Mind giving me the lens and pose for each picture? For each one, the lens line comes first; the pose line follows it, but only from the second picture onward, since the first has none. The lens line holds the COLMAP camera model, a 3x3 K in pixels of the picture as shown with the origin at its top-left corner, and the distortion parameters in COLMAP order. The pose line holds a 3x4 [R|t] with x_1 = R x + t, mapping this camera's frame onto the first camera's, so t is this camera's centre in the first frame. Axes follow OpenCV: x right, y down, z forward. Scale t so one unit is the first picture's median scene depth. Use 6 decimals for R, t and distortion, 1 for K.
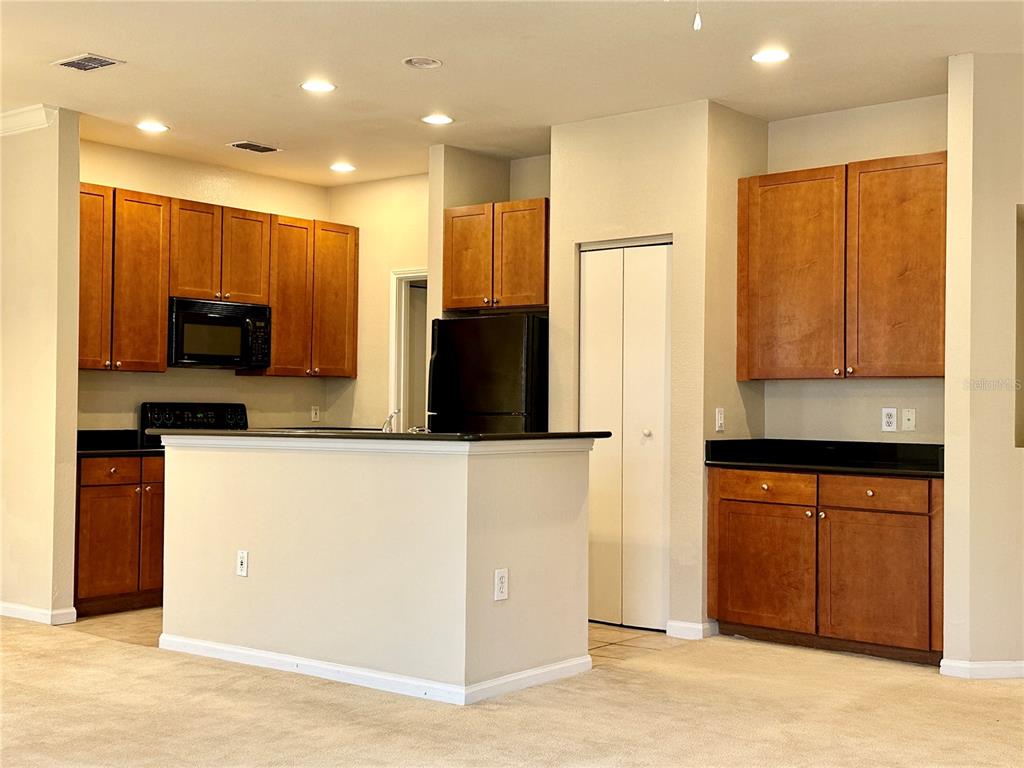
lens RADIAL K [[1282.1, 0, 514.0], [0, 1282.1, 389.1], [0, 0, 1]] dist [0.100285, 0.000000]
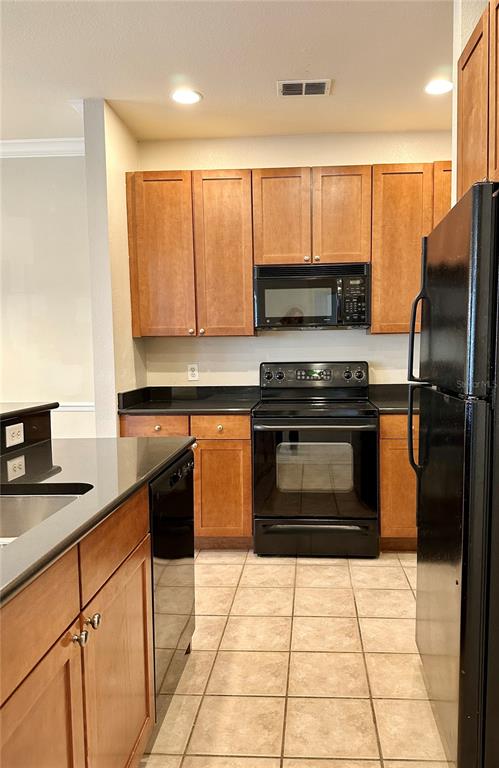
lens RADIAL K [[560.9, 0, 255.0], [0, 560.9, 396.2], [0, 0, 1]] dist [0.061988, -0.011964]
pose [[0.584258, 0.049168, -0.810077, 0.119454], [0.030725, 0.996107, 0.082619, -0.001256], [0.810986, -0.073160, 0.580473, 0.711273]]
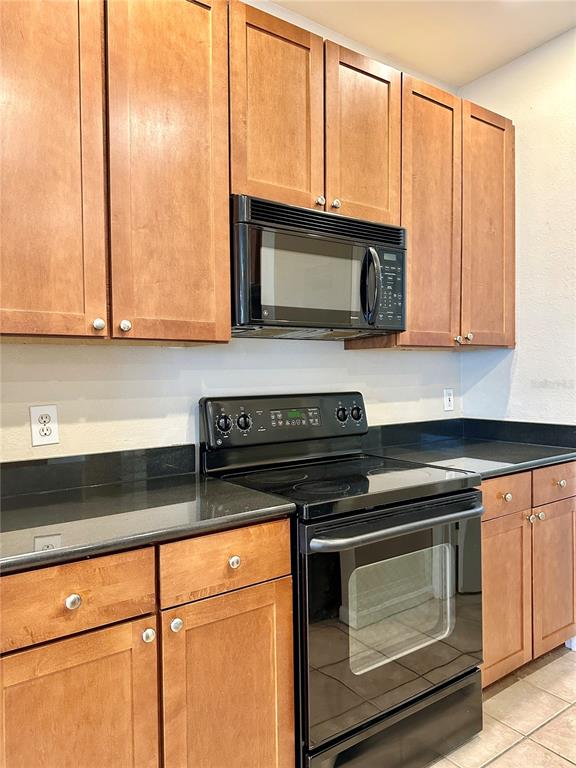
lens RADIAL K [[557.2, 0, 294.5], [0, 557.2, 387.6], [0, 0, 1]] dist [0.025220, -0.031595]
pose [[0.969527, -0.020197, -0.244152, -0.187367], [0.029619, 0.998949, 0.034982, -0.001716], [0.243189, -0.041147, 0.969106, 0.778433]]
